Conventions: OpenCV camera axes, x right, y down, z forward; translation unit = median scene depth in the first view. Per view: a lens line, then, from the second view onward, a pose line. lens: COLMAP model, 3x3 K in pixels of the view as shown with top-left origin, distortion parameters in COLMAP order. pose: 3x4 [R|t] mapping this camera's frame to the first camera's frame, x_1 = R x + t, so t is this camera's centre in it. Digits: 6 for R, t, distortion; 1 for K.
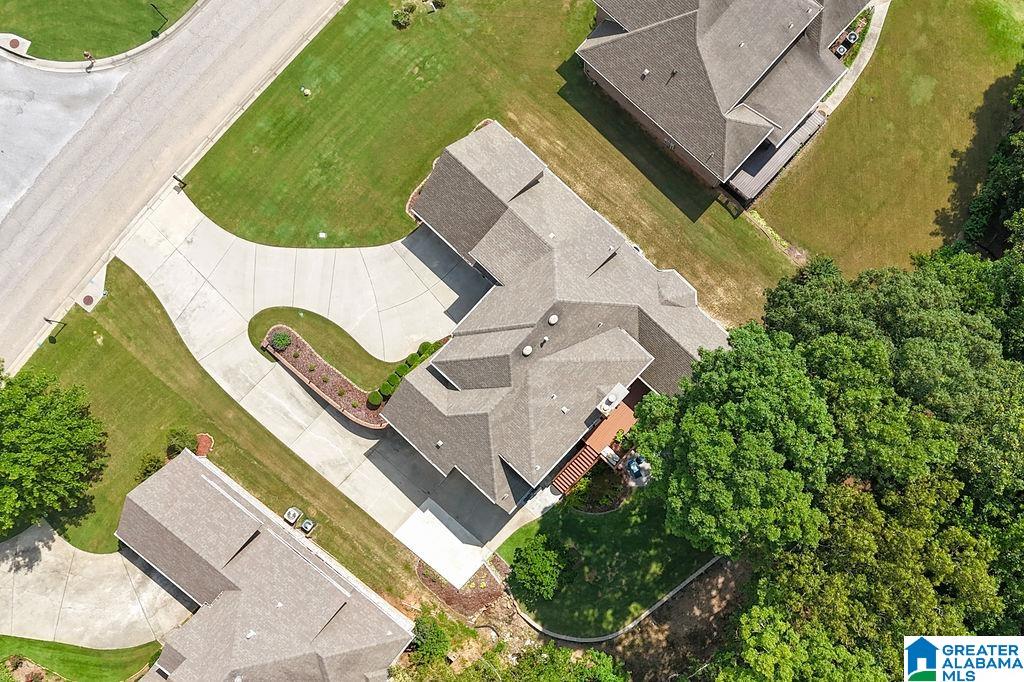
lens RADIAL K [[886.9, 0, 513.0], [0, 886.9, 324.6], [0, 0, 1]] dist [0.054086, -0.001838]
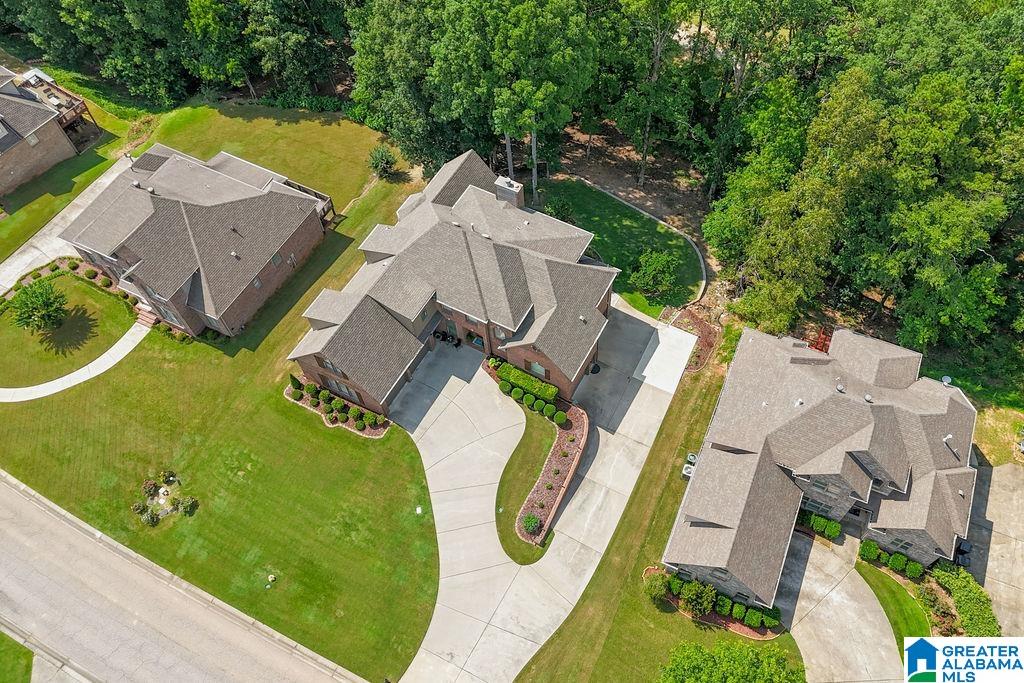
lens RADIAL K [[753.6, 0, 512.0], [0, 753.6, 341.5], [0, 0, 1]] dist [0.035010, -0.004076]
pose [[-0.241137, -0.830988, 0.501311, -0.504026], [0.968799, -0.175626, 0.174881, -0.113307], [-0.057281, 0.527840, 0.847410, 0.176001]]
